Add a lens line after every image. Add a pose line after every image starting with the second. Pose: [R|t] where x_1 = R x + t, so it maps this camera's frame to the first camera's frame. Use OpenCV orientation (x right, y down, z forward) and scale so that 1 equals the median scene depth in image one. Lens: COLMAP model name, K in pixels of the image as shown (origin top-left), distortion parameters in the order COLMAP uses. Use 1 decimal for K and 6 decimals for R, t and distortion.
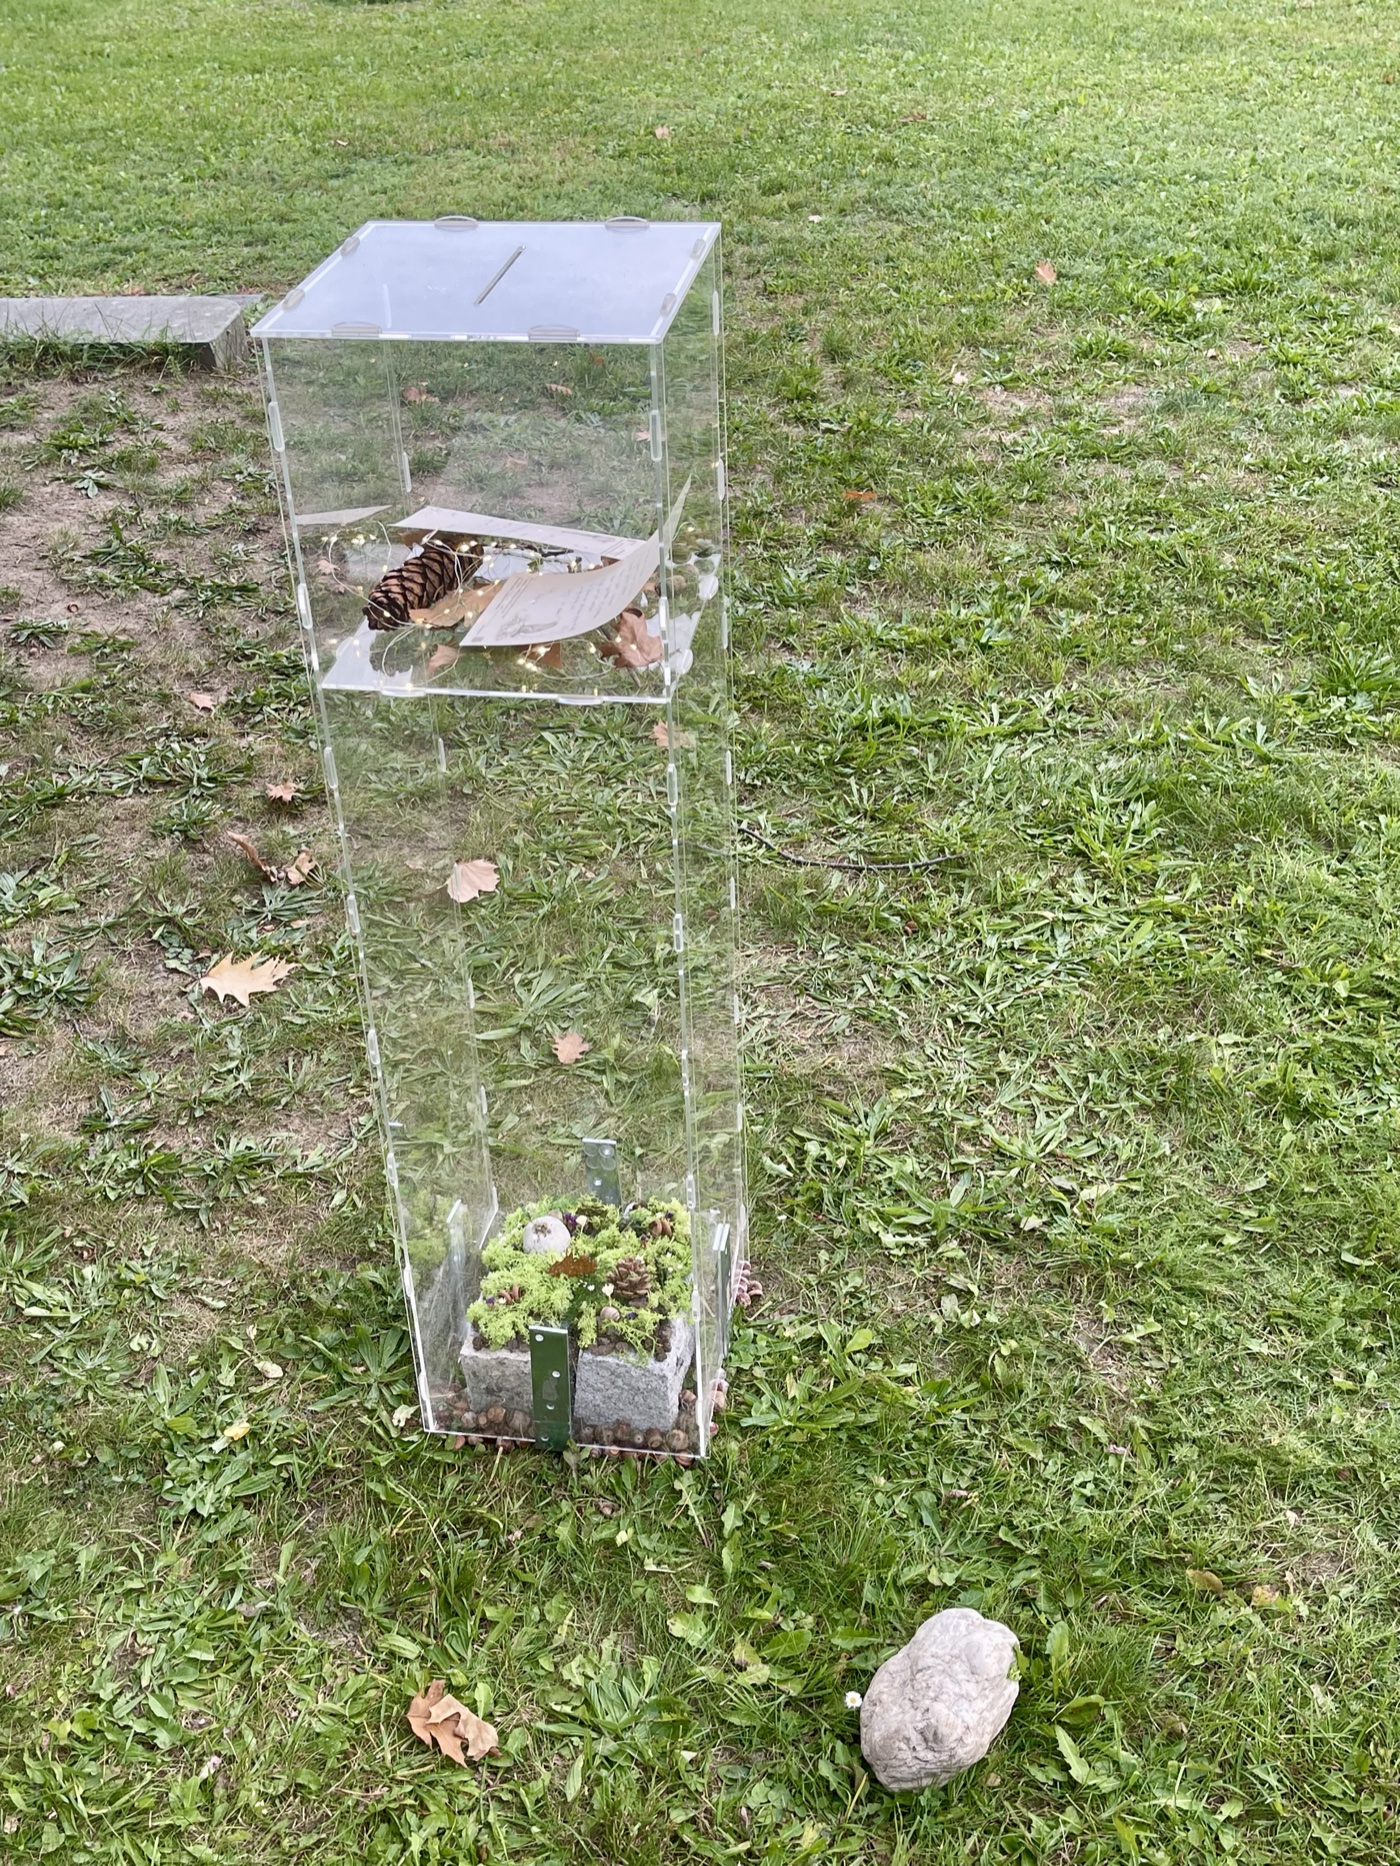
lens RADIAL K [[1948.0, 0, 677.2], [0, 1948.0, 892.7], [0, 0, 1]] dist [0.072566, 0.000000]
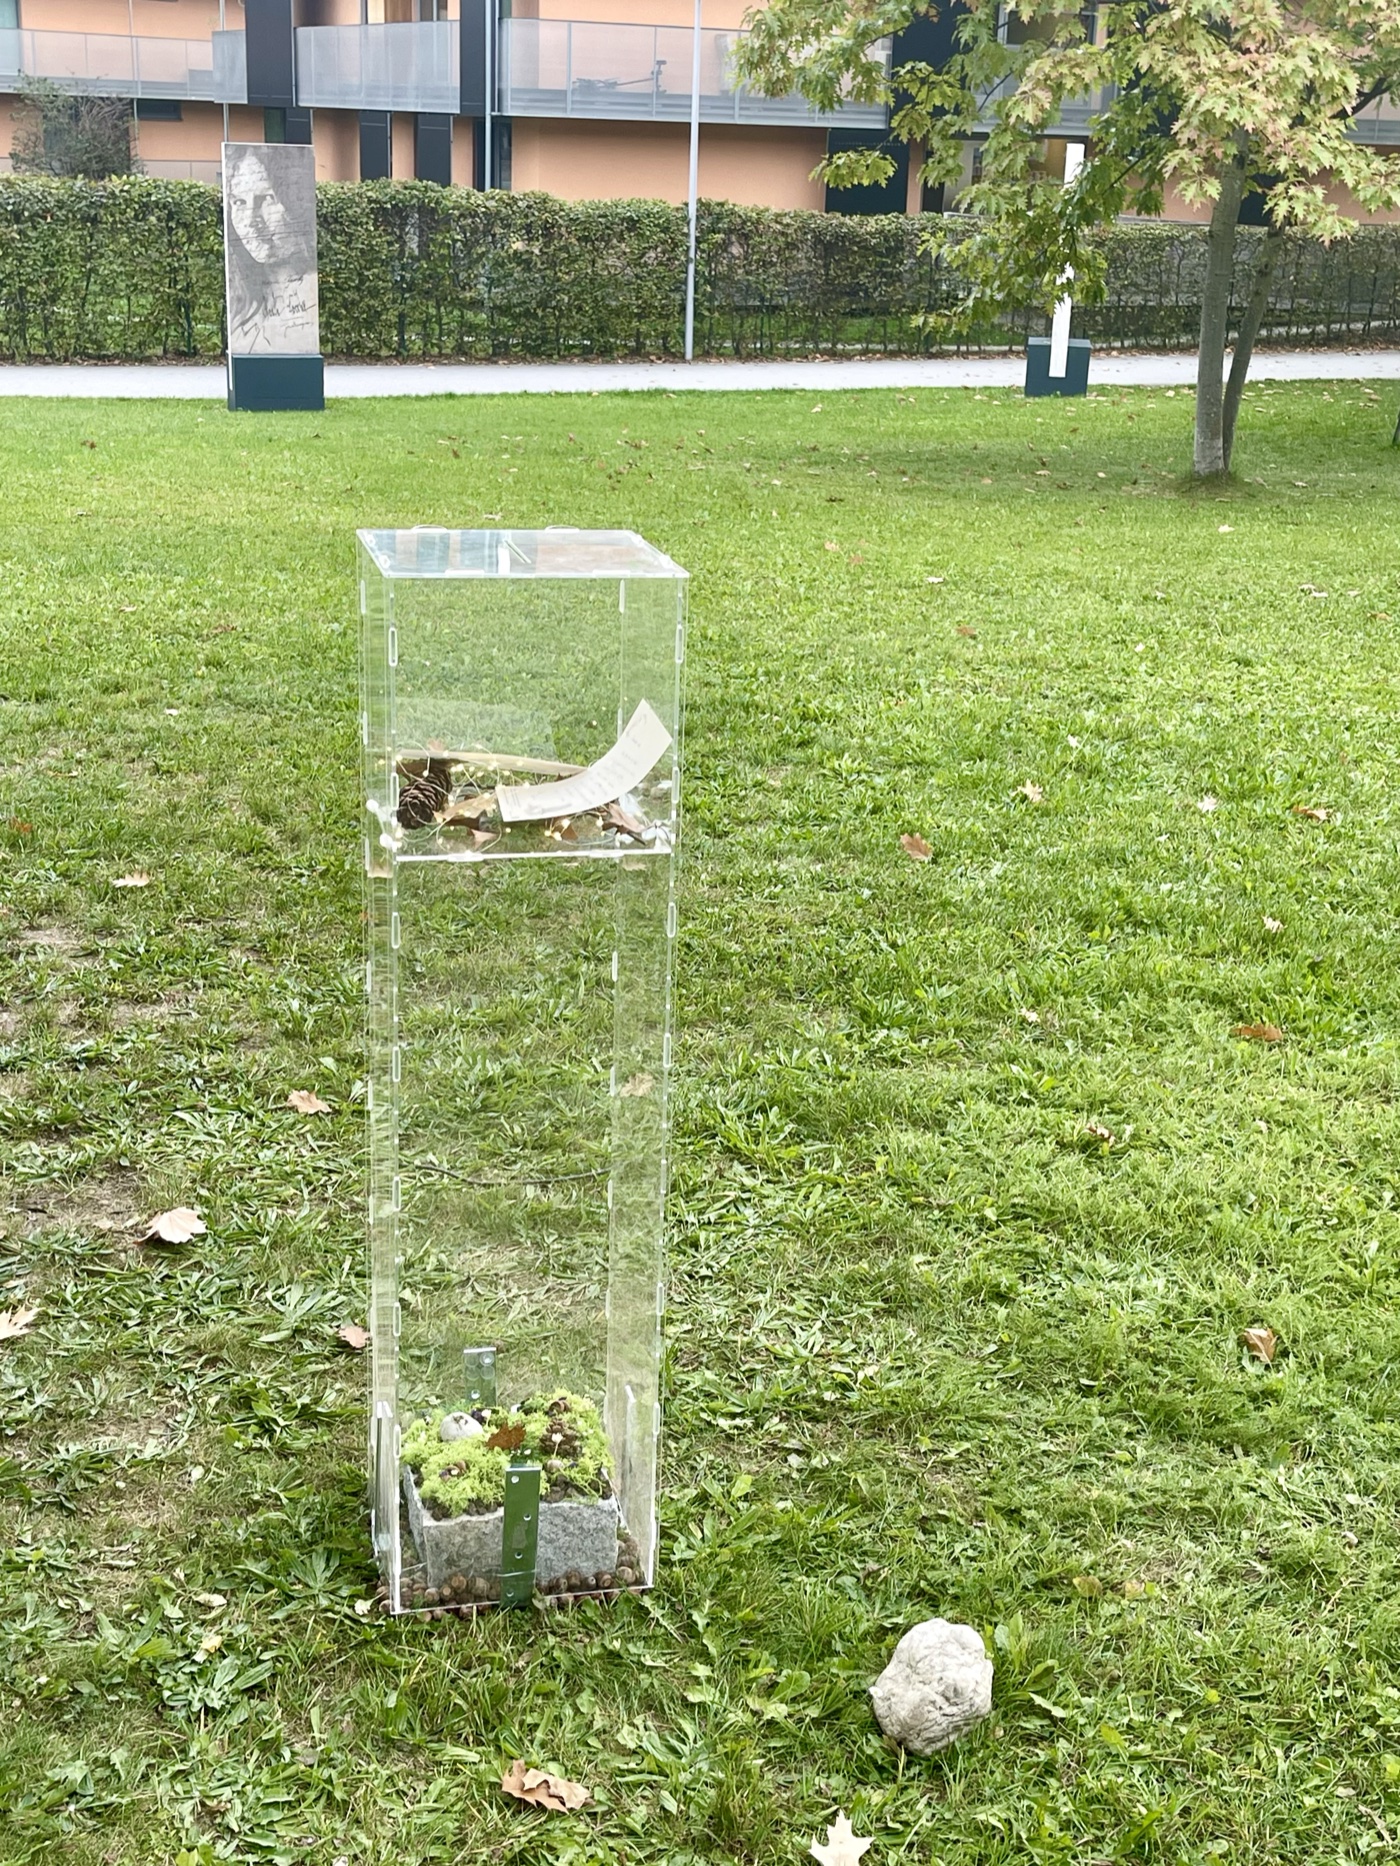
lens RADIAL K [[2181.1, 0, 700.5], [0, 2181.1, 933.4], [0, 0, 1]] dist [0.114463, 0.000000]
pose [[0.934203, -0.053831, 0.352658, -0.353199], [0.139687, 0.964812, -0.222766, 0.197455], [-0.328257, 0.257370, 0.908850, -0.221958]]
